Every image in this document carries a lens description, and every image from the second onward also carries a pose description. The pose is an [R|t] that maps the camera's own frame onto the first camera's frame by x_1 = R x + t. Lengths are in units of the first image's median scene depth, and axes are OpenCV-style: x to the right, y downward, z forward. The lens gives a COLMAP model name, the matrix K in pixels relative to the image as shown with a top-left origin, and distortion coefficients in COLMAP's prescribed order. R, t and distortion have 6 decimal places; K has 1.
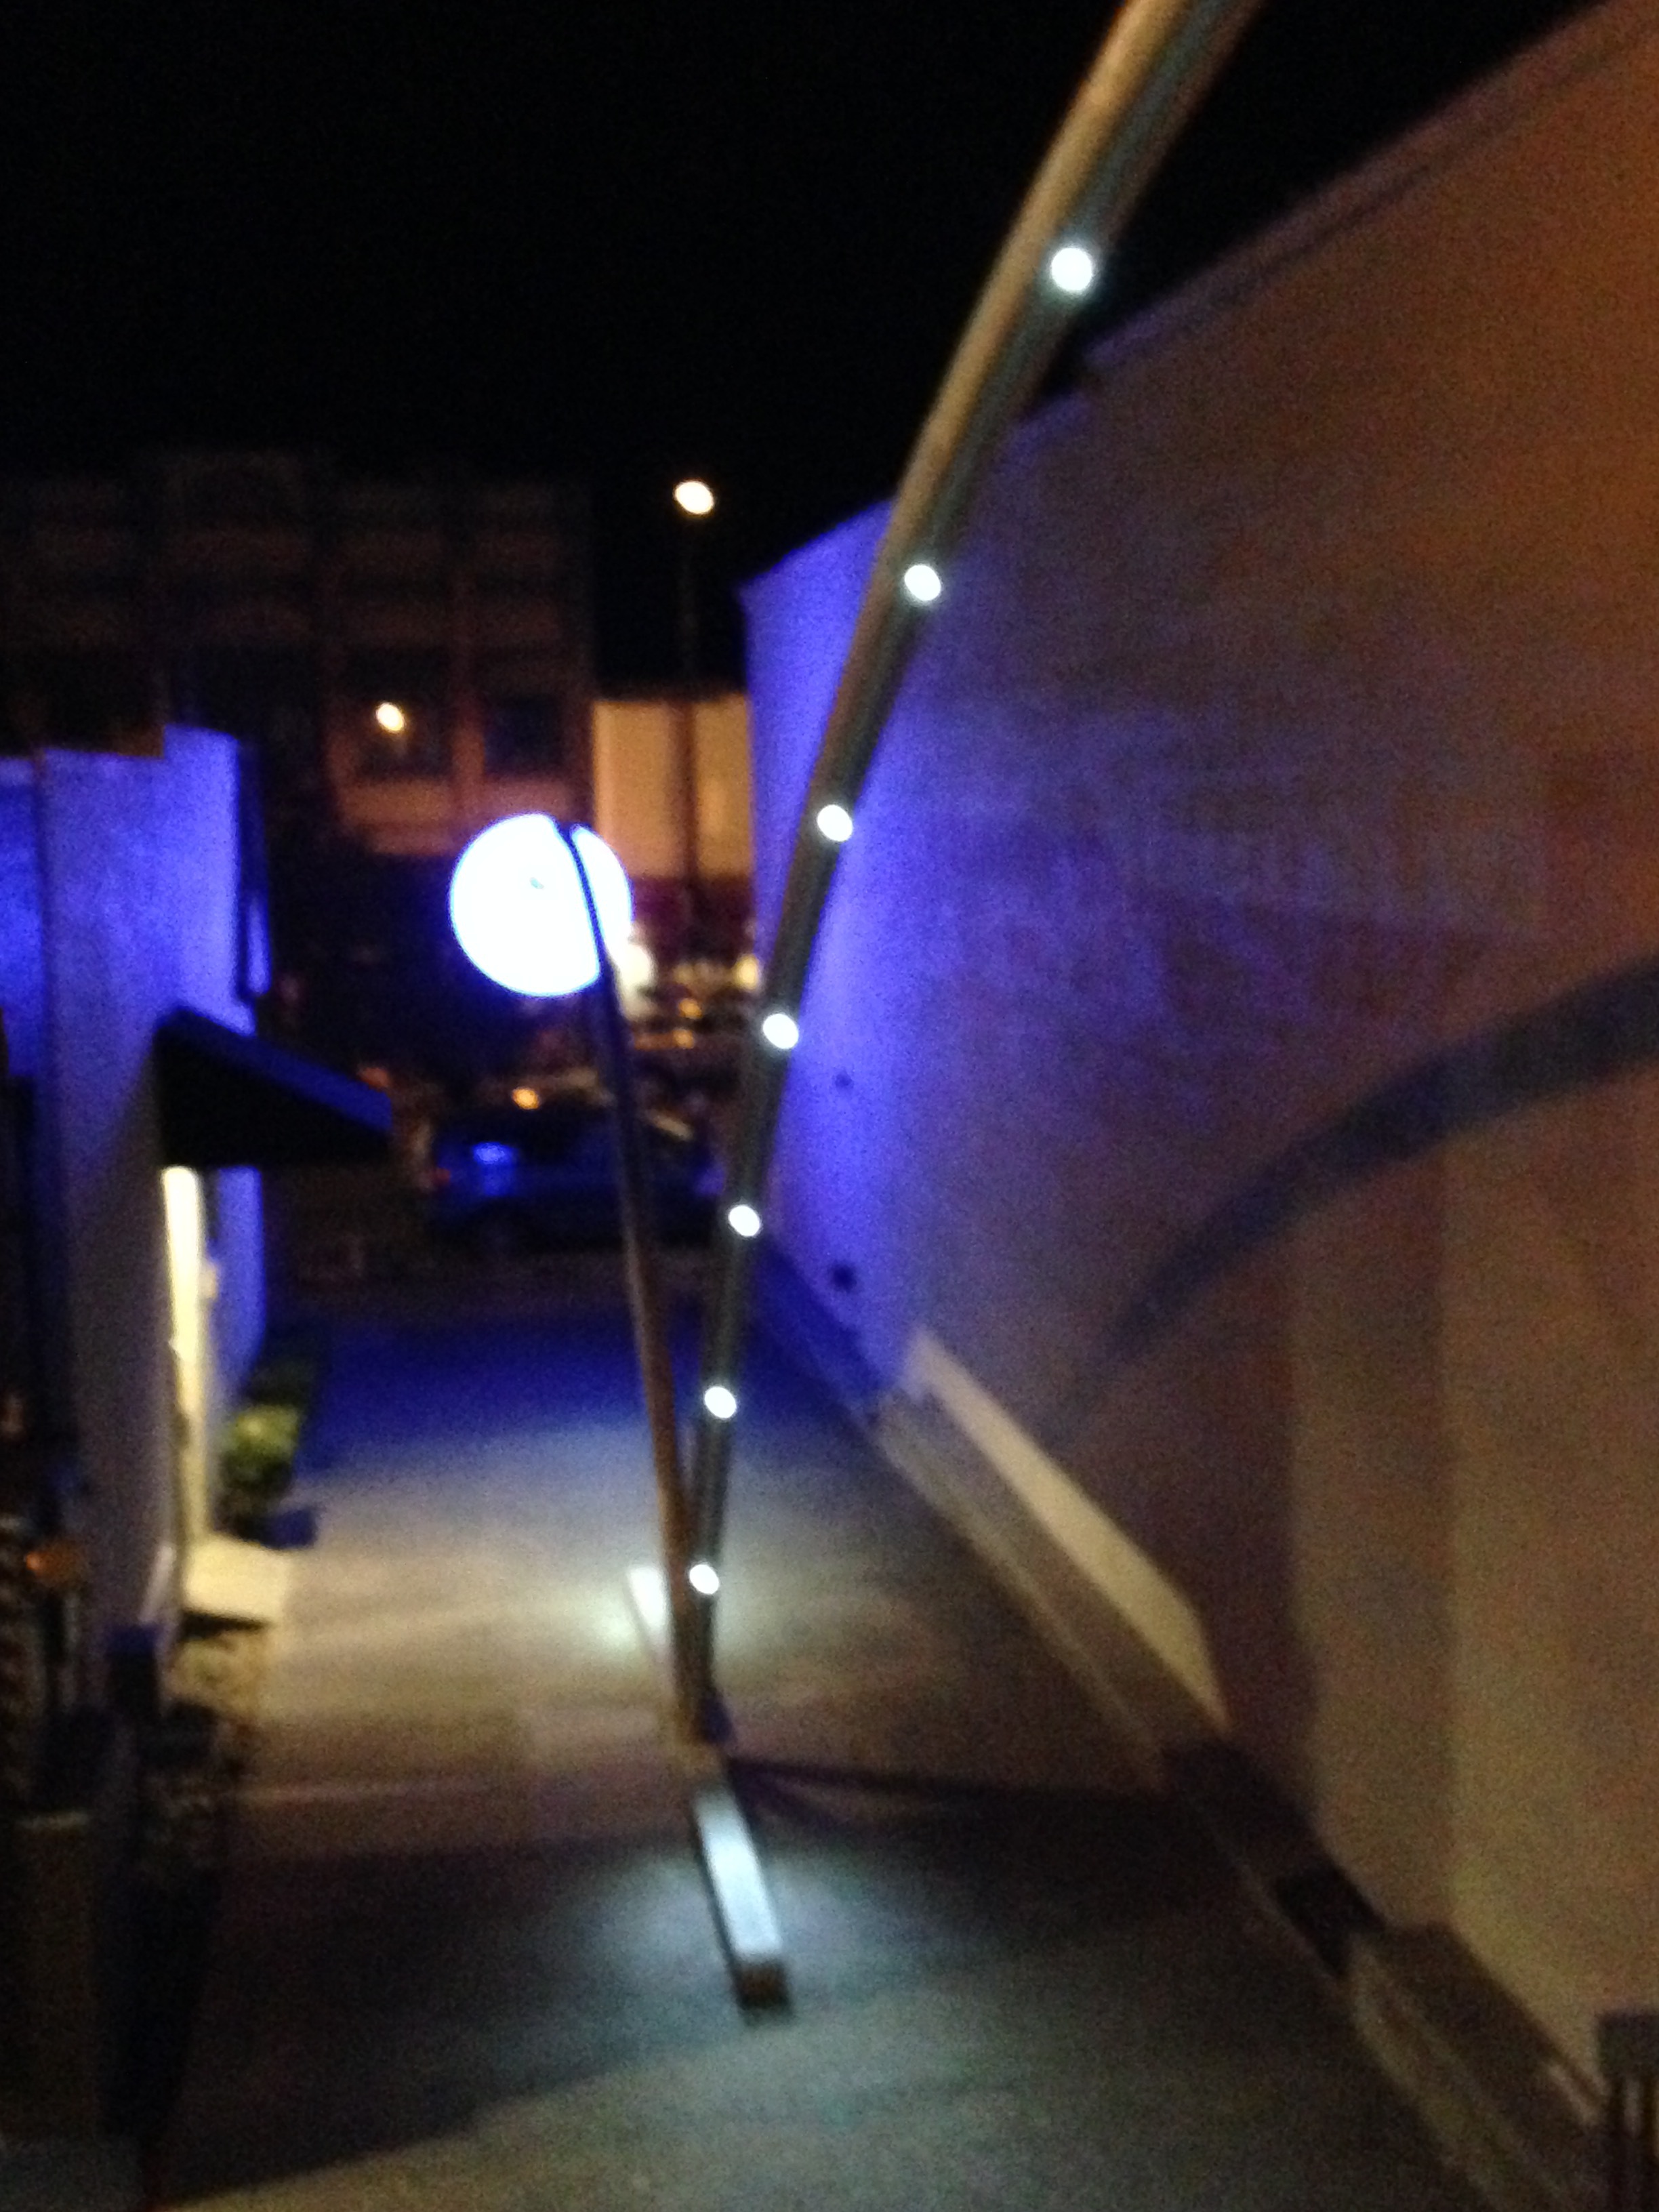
lens RADIAL K [[2739.9, 0, 829.5], [0, 2739.9, 1106.0], [0, 0, 1]] dist [0.004006, 0.033767]
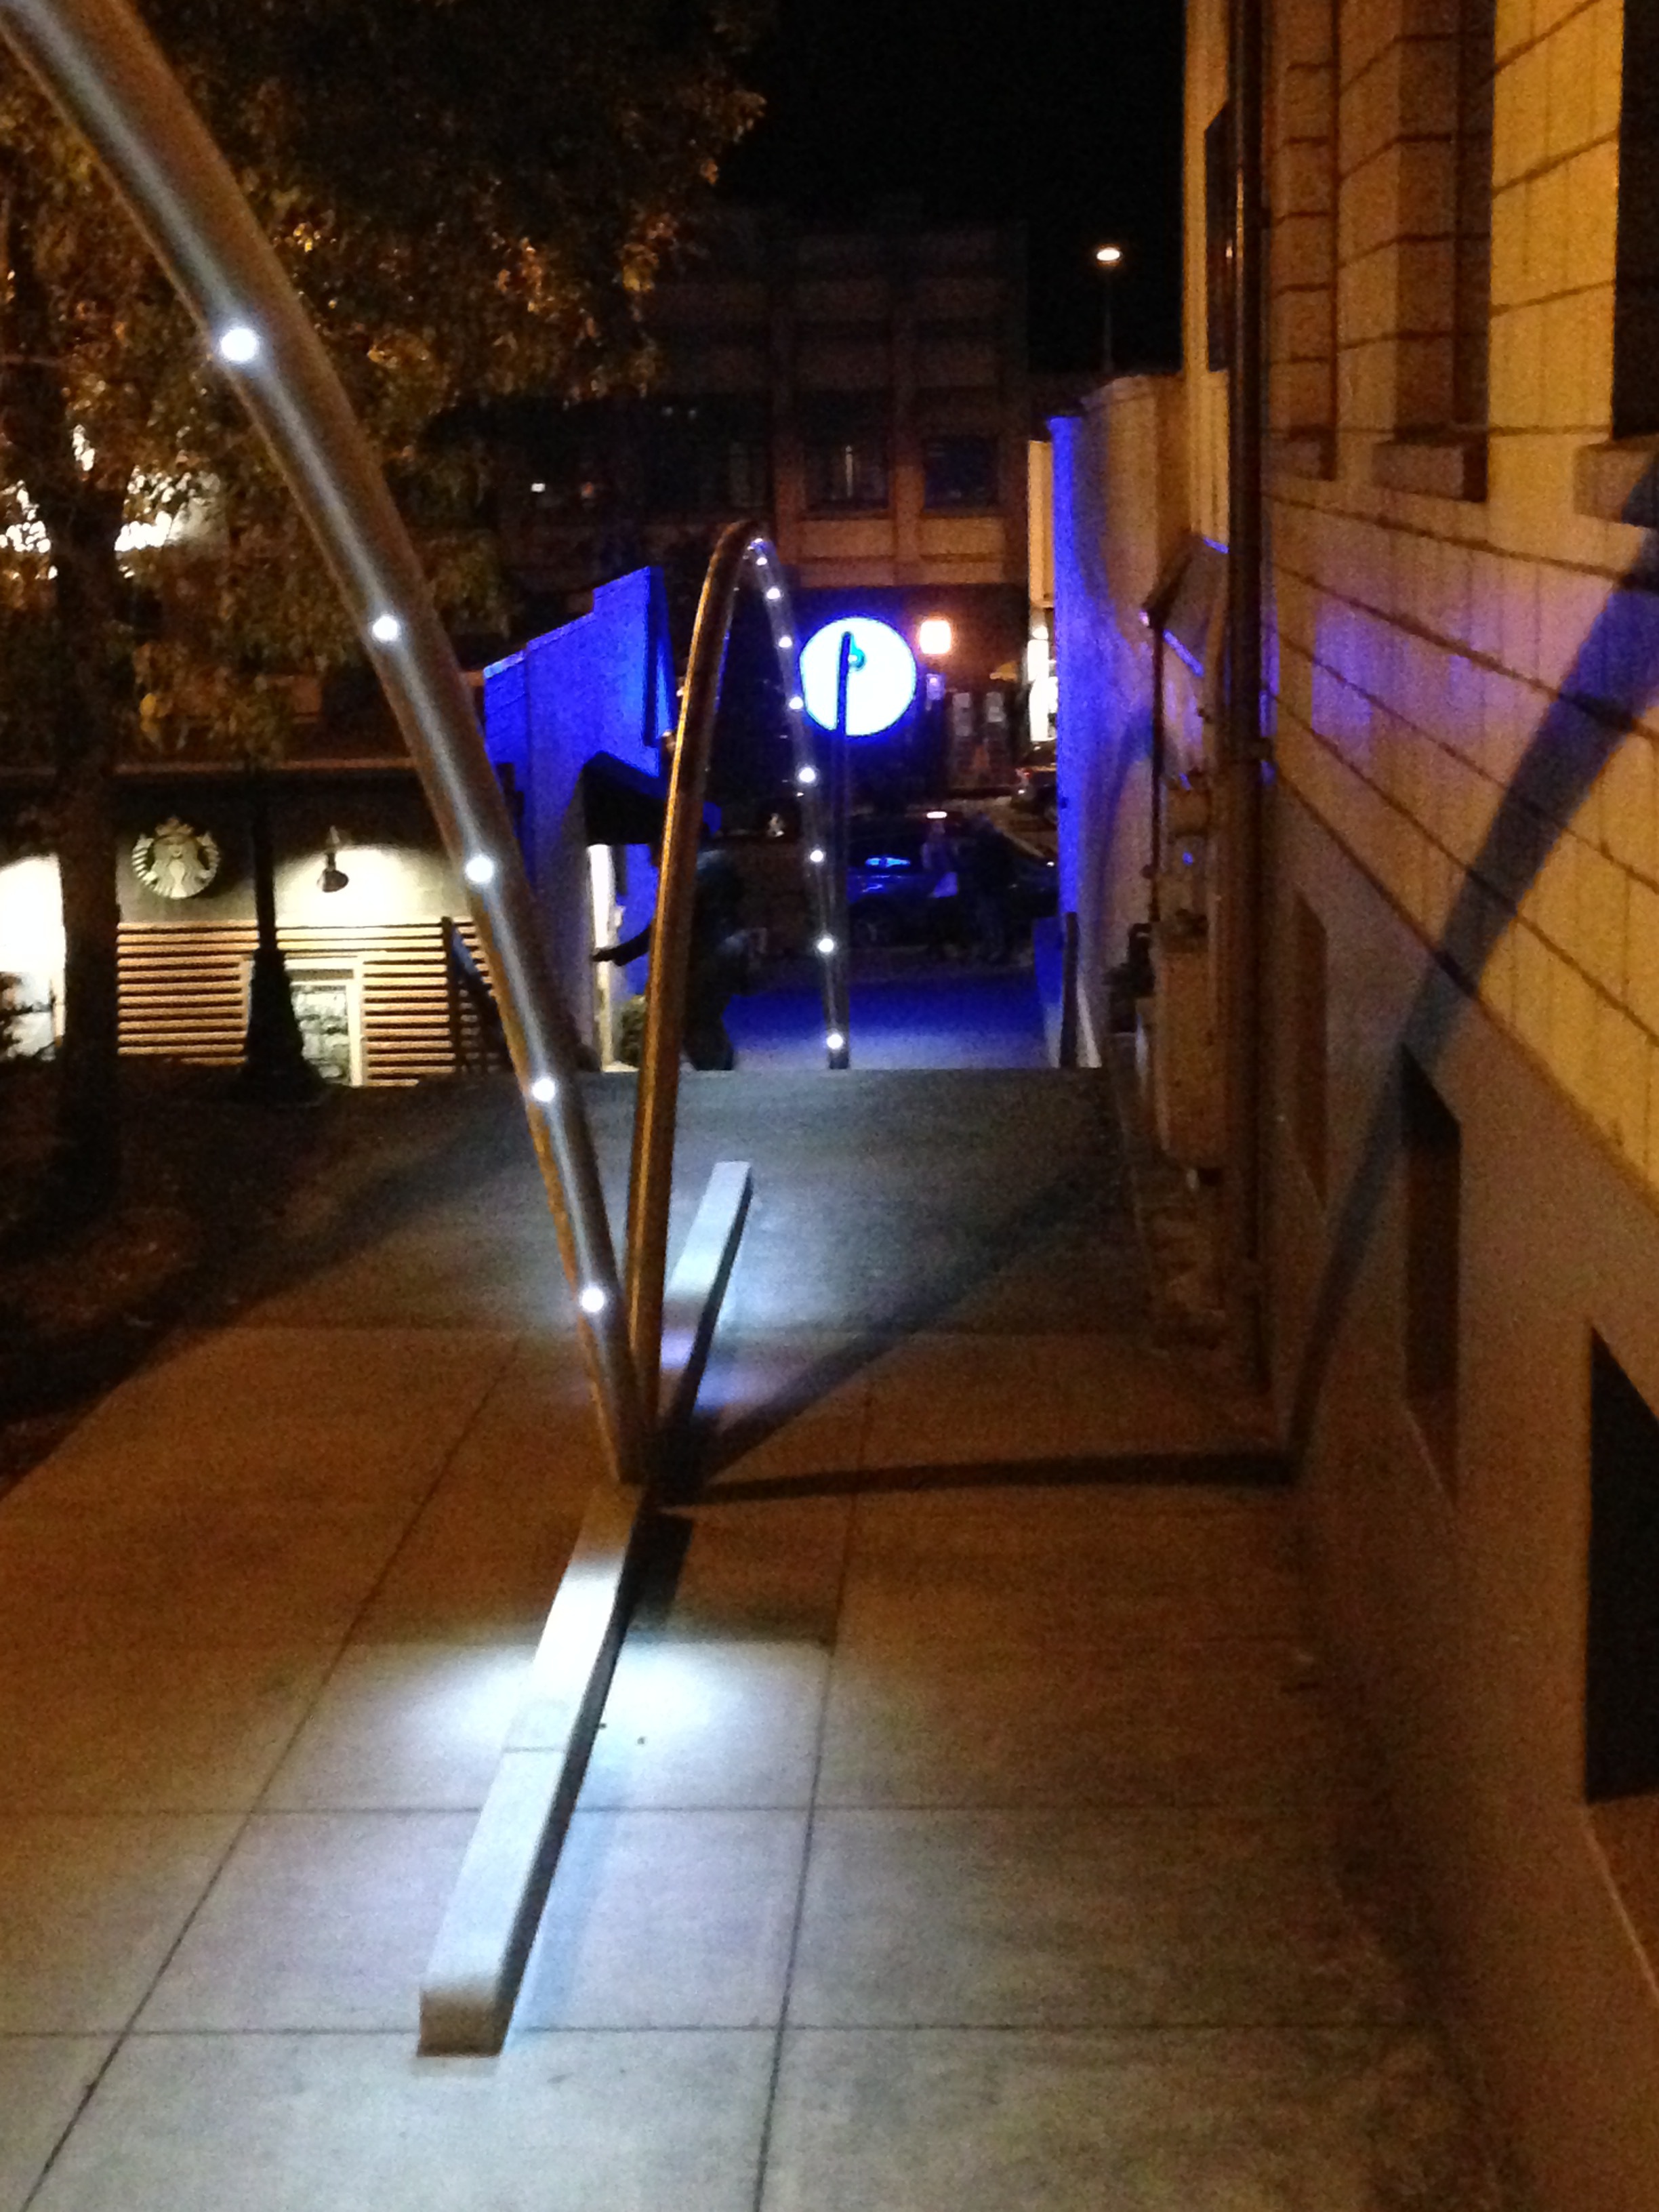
lens RADIAL K [[3572.9, 0, 829.5], [0, 3572.9, 1106.0], [0, 0, 1]] dist [0.064832, 0.142301]
pose [[0.982059, 0.028072, -0.186471, 0.380695], [-0.014550, 0.997190, 0.073490, 0.021113], [0.188010, -0.069459, 0.979708, -1.373116]]
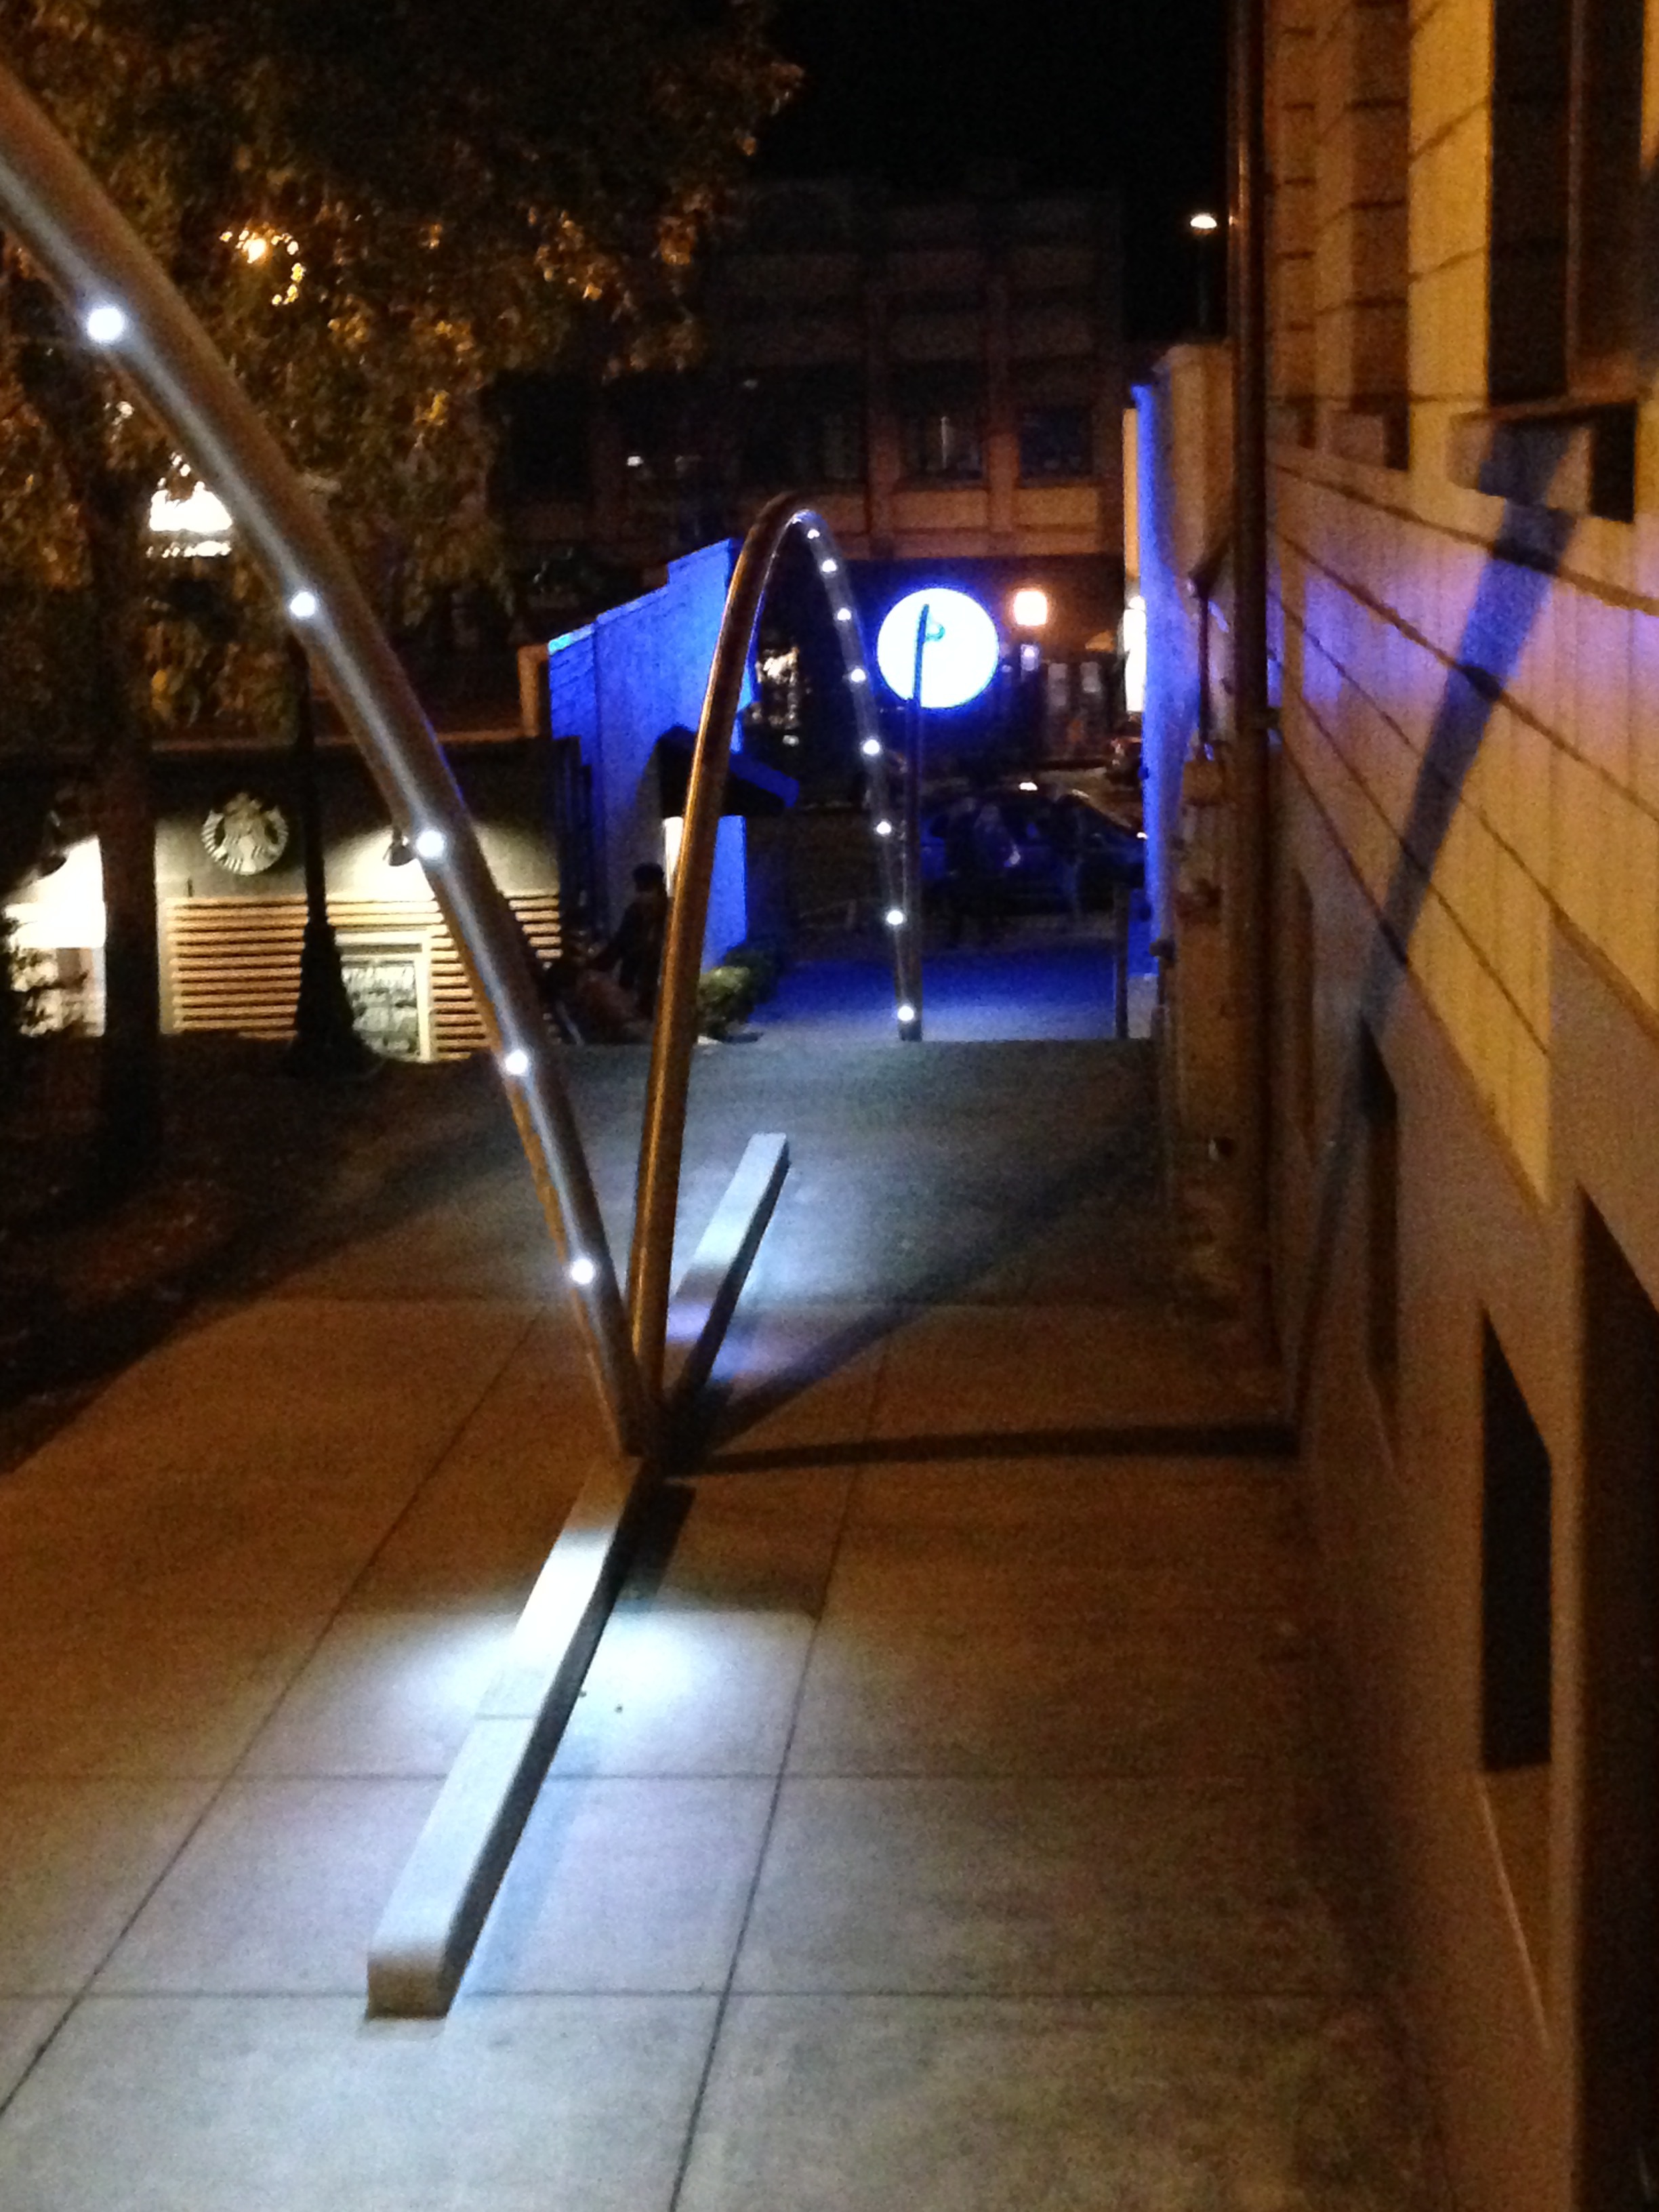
lens RADIAL K [[3572.9, 0, 829.5], [0, 3572.9, 1106.0], [0, 0, 1]] dist [0.064832, 0.142301]
pose [[0.975533, 0.027232, -0.218158, 0.409234], [-0.009579, 0.996621, 0.081574, 0.020720], [0.219643, -0.077488, 0.972498, -1.369550]]
